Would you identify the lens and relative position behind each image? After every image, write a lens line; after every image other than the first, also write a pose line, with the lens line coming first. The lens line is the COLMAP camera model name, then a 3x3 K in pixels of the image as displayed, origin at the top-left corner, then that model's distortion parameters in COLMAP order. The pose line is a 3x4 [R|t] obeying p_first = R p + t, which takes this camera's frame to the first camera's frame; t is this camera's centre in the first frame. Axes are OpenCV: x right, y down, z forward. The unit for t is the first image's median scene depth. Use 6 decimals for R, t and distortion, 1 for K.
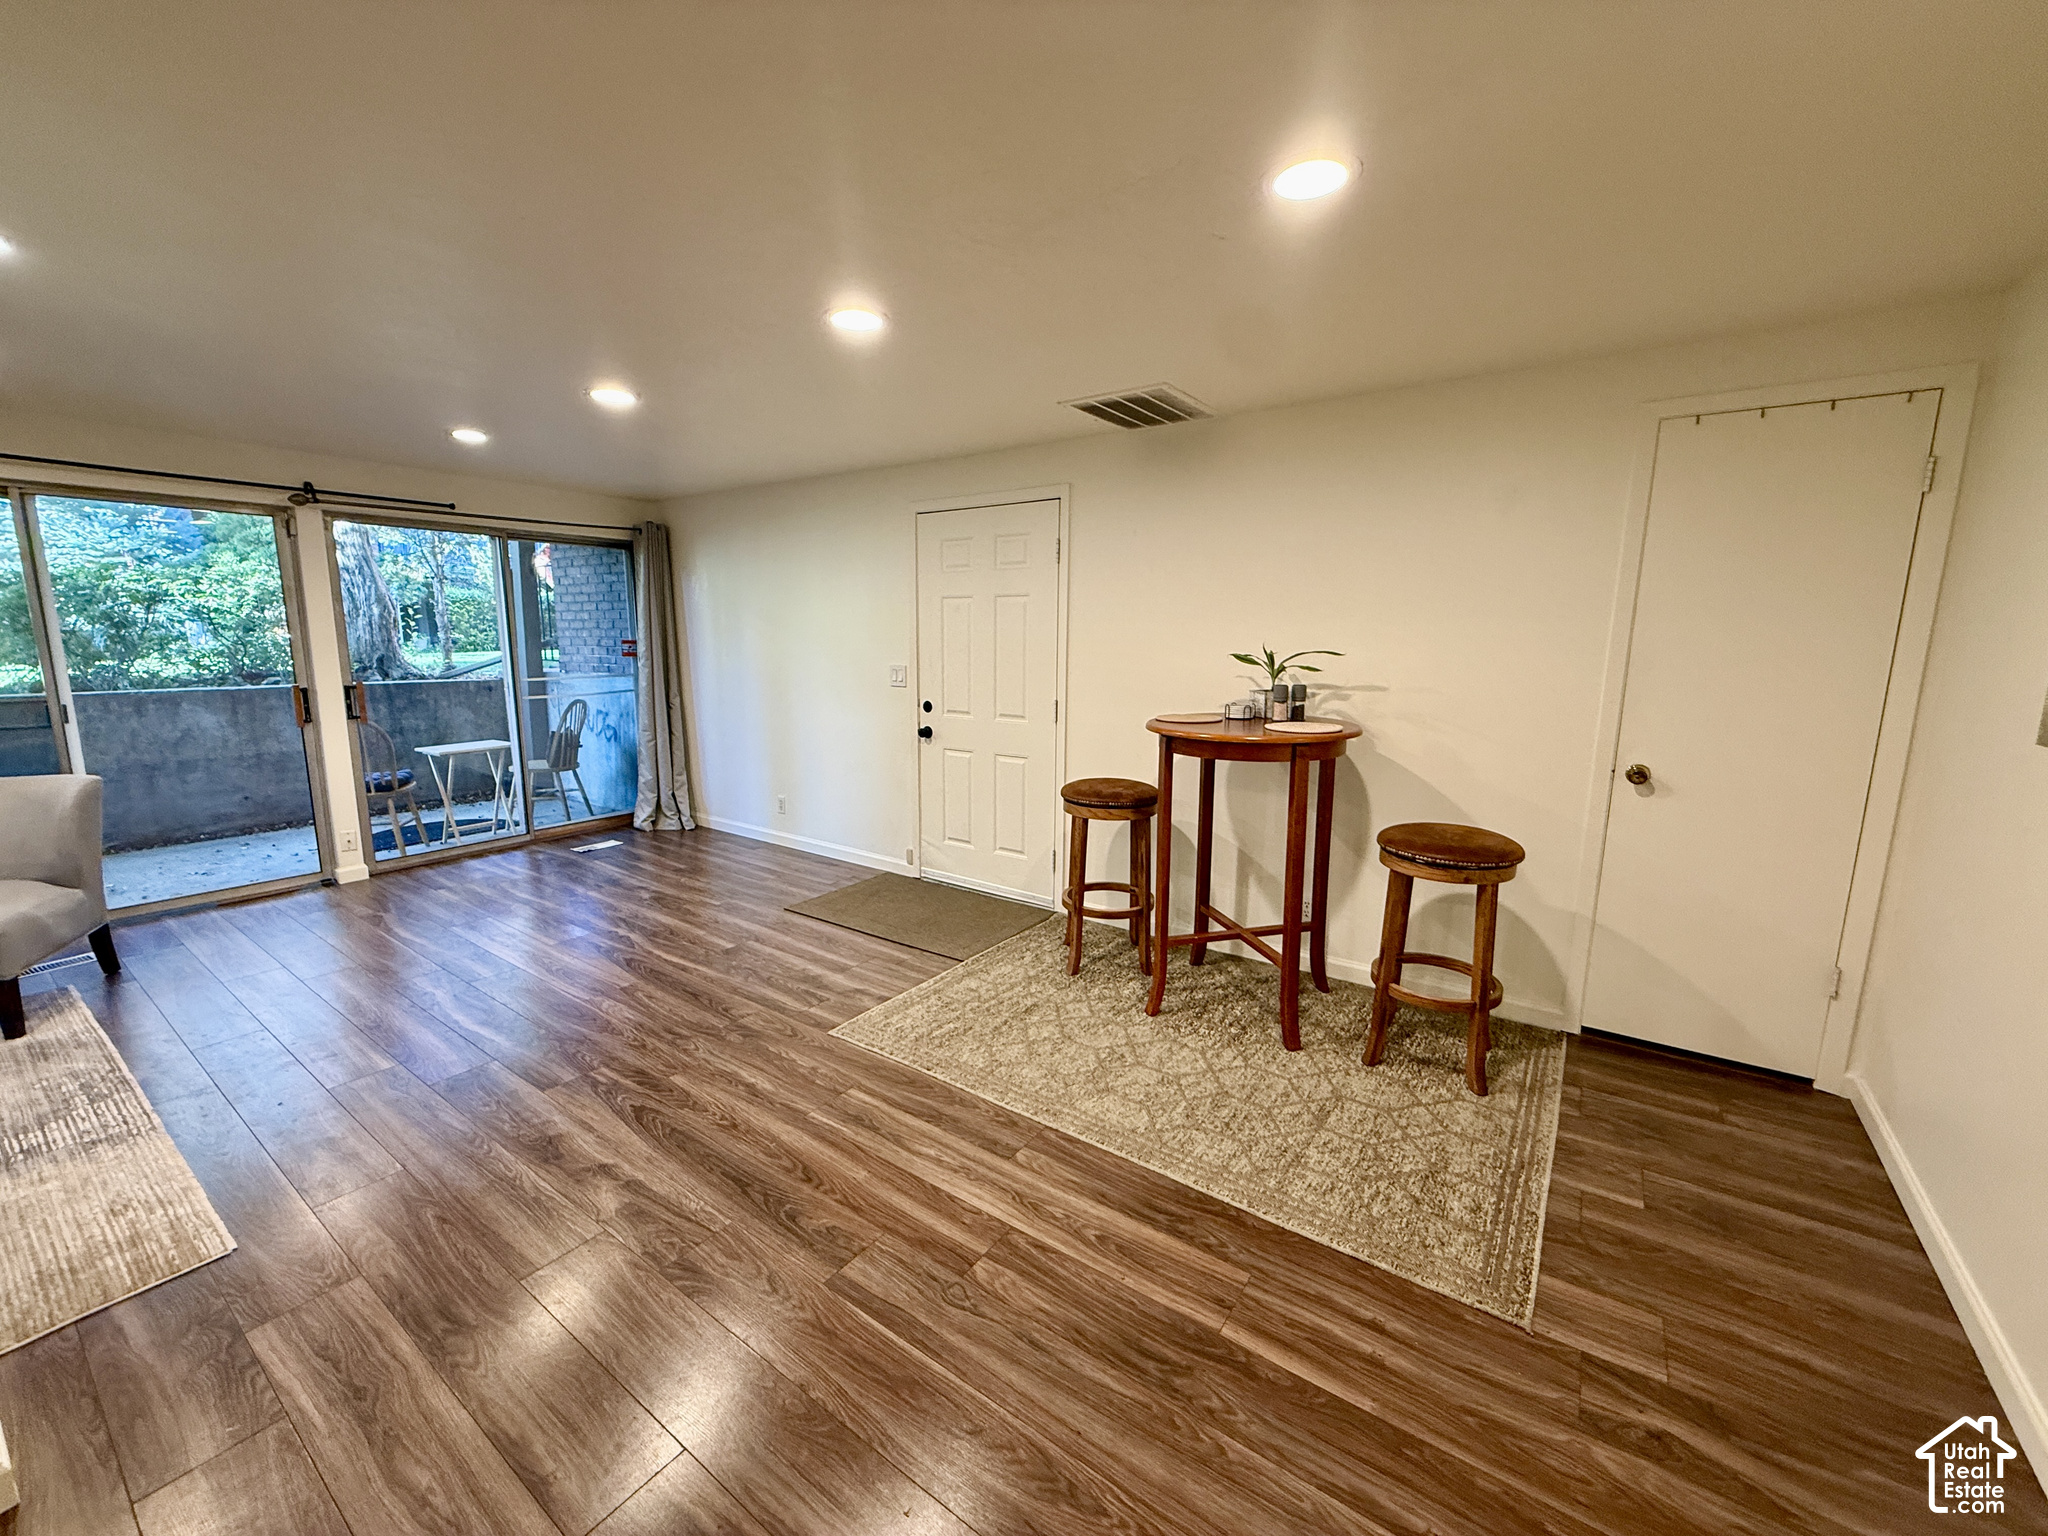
lens RADIAL K [[813.9, 0, 1019.4], [0, 813.9, 769.3], [0, 0, 1]] dist [-0.000057, 0.000169]
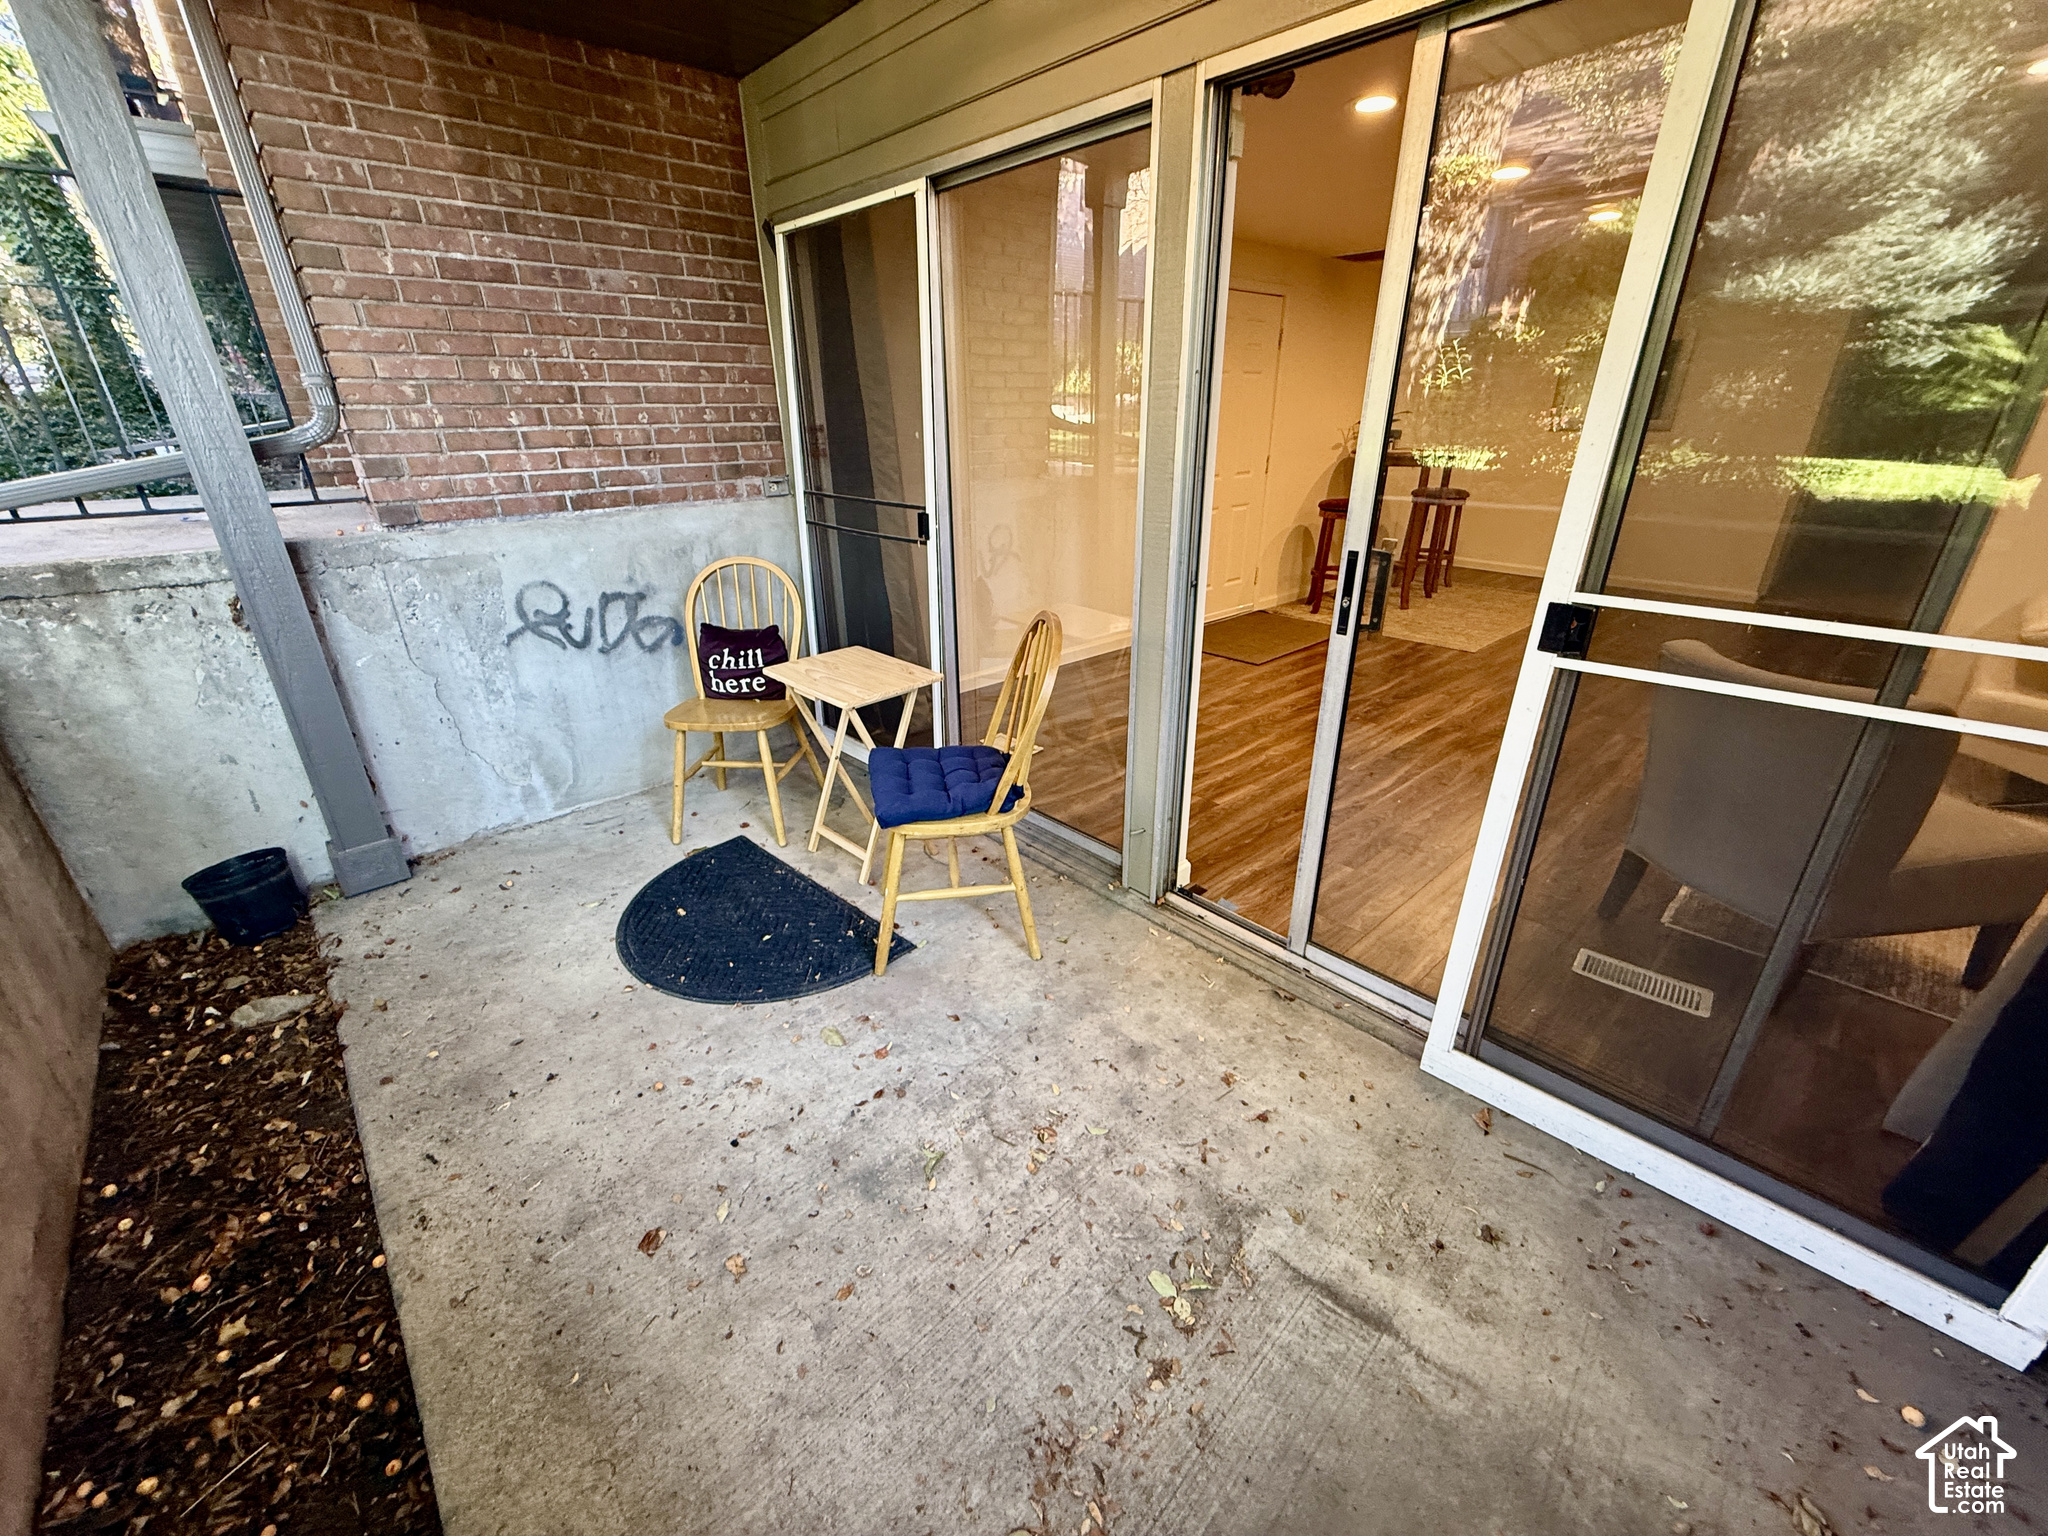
lens RADIAL K [[812.8, 0, 1018.7], [0, 812.8, 769.7], [0, 0, 1]] dist [0.001977, -0.000315]
pose [[0.212116, -0.402577, 0.890471, -2.078255], [0.171350, 0.912411, 0.371679, -0.255956], [-0.962105, 0.073743, 0.262519, 1.495259]]
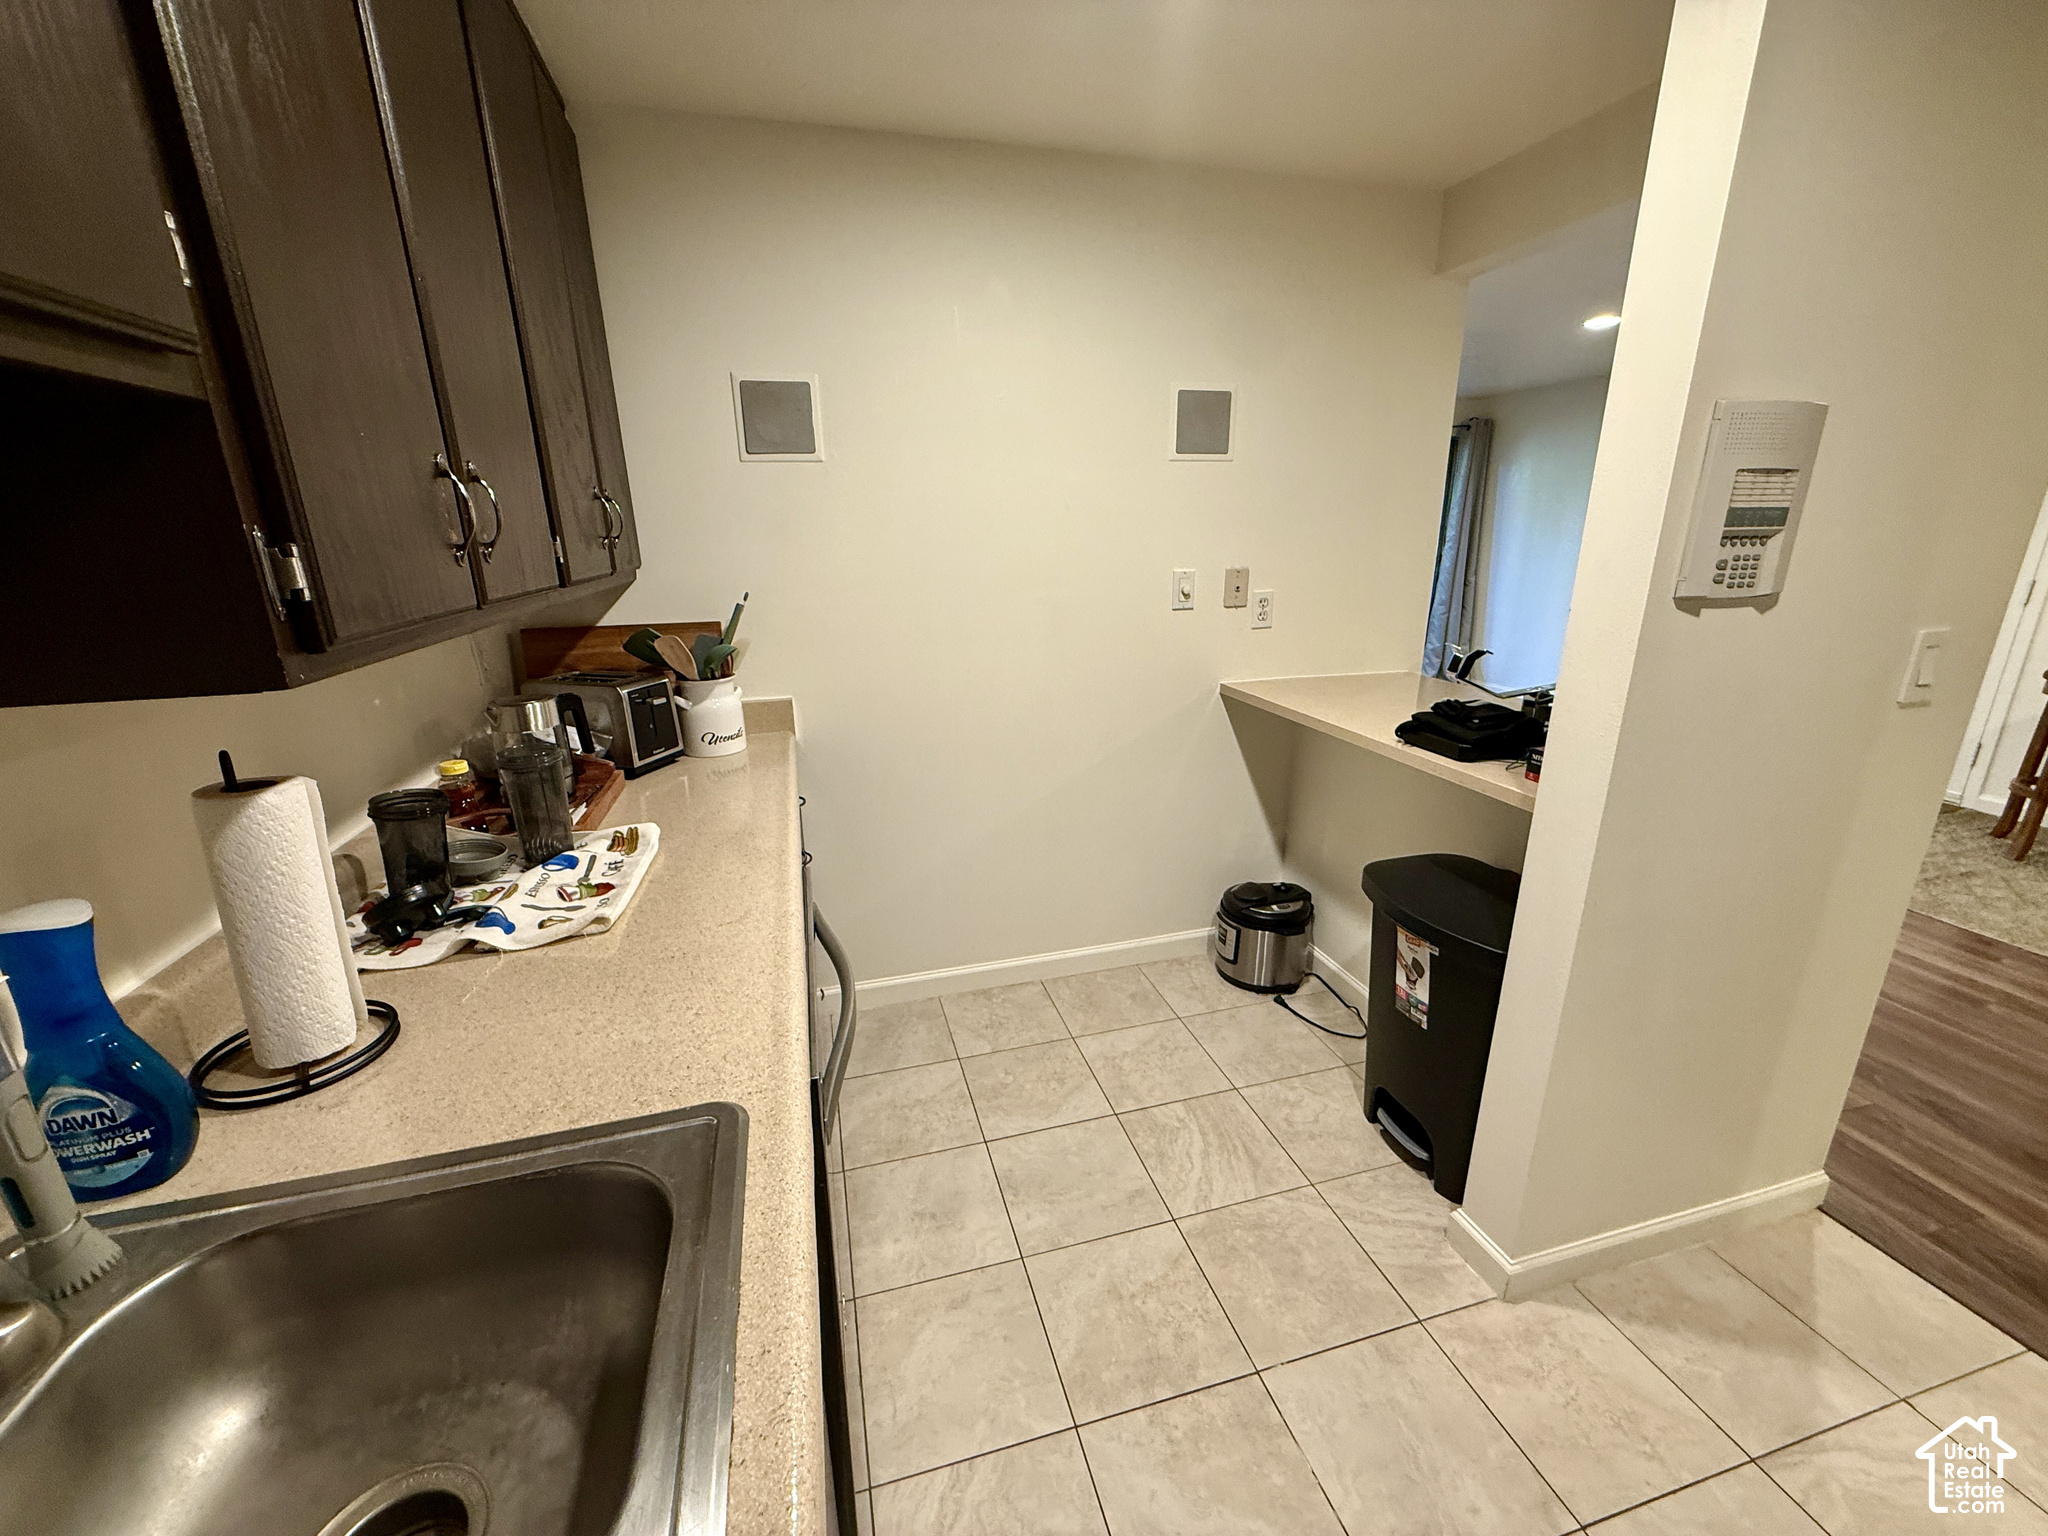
lens RADIAL K [[813.9, 0, 1019.4], [0, 813.9, 769.3], [0, 0, 1]] dist [-0.000057, 0.000169]
pose [[0.770683, 0.161262, -0.616476, -0.322310], [-0.079338, 0.984203, 0.158271, 0.096935], [0.632260, -0.073067, 0.771303, -0.613882]]
